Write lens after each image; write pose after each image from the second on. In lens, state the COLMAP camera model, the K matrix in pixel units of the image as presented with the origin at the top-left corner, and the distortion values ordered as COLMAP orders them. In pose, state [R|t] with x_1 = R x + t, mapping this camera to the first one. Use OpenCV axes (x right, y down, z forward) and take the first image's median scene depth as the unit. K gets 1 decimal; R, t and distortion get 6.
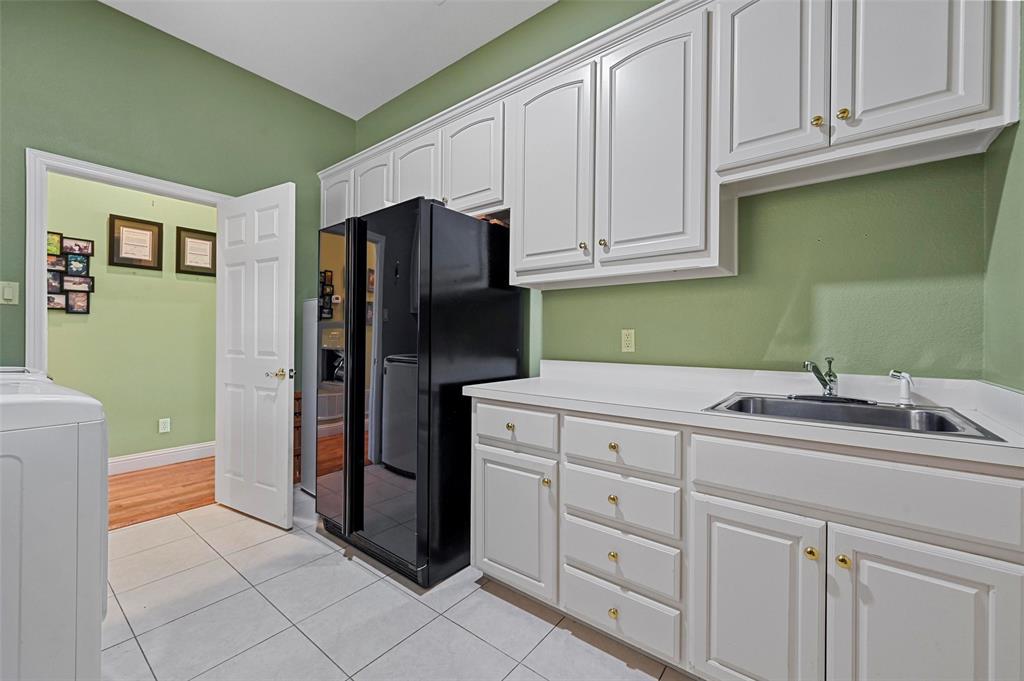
lens RADIAL K [[409.1, 0, 512.9], [0, 409.1, 338.3], [0, 0, 1]] dist [0.000808, 0.000253]
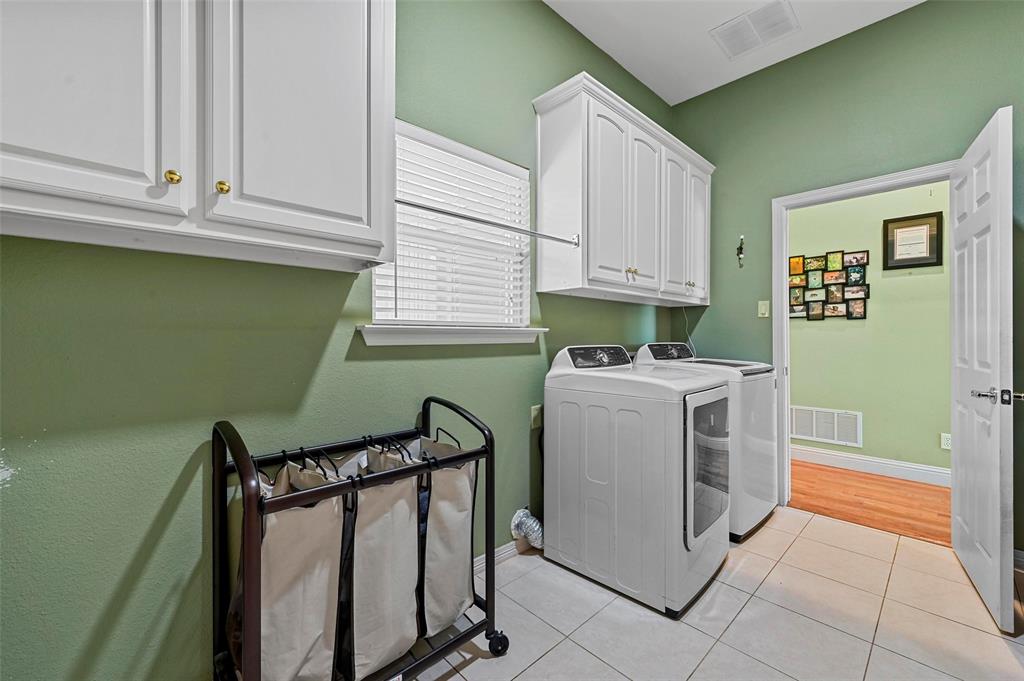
lens RADIAL K [[409.1, 0, 513.4], [0, 409.1, 339.1], [0, 0, 1]] dist [0.000808, 0.000253]
pose [[-0.151262, -0.001821, -0.988492, 0.176847], [-0.004379, 0.999990, -0.001172, -0.000876], [0.988484, 0.004152, -0.151268, 0.251957]]
